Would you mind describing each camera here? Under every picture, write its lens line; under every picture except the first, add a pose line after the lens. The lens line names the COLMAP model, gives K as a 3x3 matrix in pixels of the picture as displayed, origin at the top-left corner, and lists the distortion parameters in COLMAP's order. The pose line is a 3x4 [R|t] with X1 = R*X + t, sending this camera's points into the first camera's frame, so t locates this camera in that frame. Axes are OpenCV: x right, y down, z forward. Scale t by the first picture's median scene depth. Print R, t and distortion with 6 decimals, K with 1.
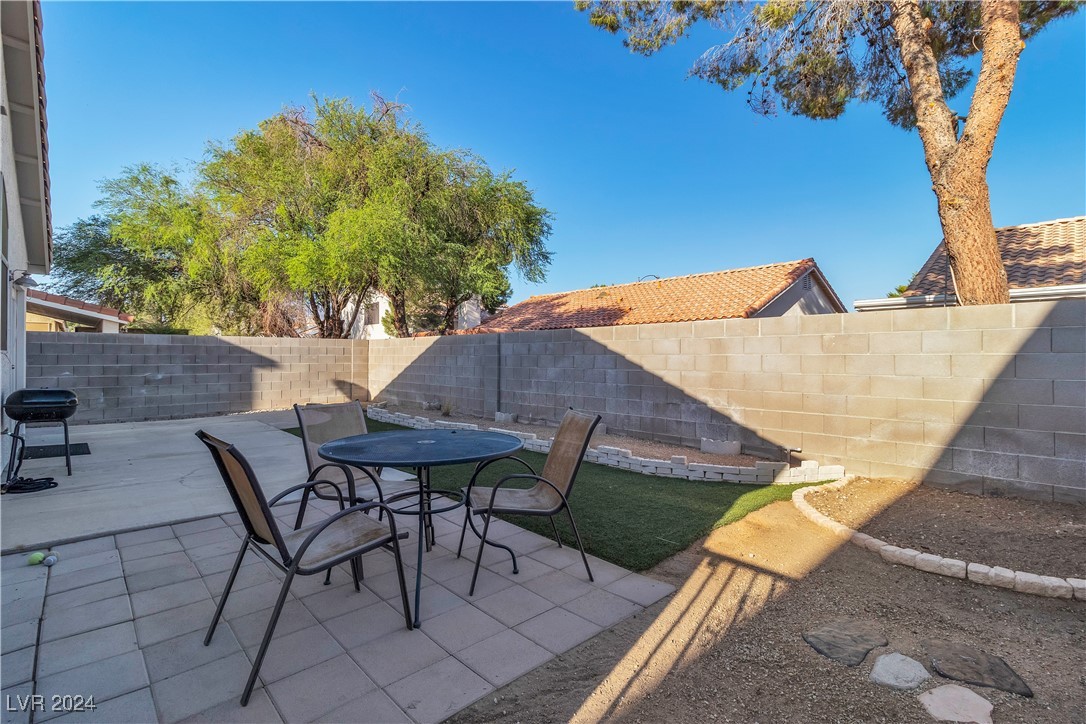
lens RADIAL K [[511.2, 0, 543.4], [0, 511.2, 364.2], [0, 0, 1]] dist [0.002032, -0.000594]
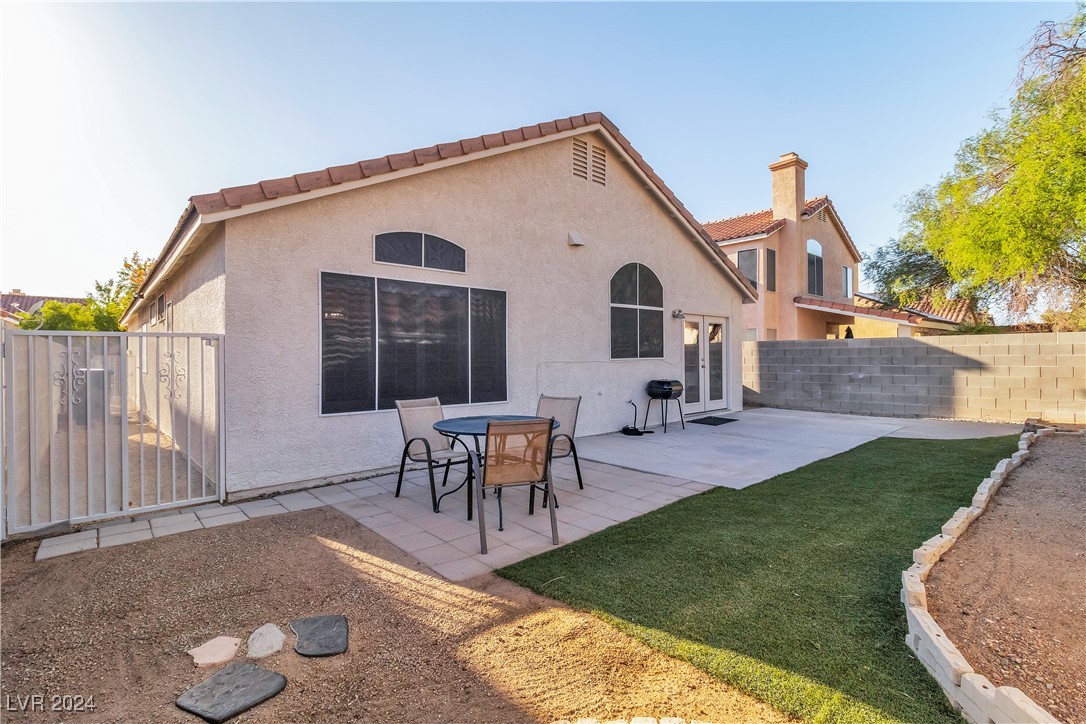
lens RADIAL K [[511.2, 0, 546.8], [0, 511.2, 359.2], [0, 0, 1]] dist [0.002032, -0.000594]
pose [[-0.039441, 0.004850, -0.999210, 0.428965], [-0.004393, 0.999978, 0.005027, -0.016434], [0.999212, 0.004588, -0.039419, 0.391525]]
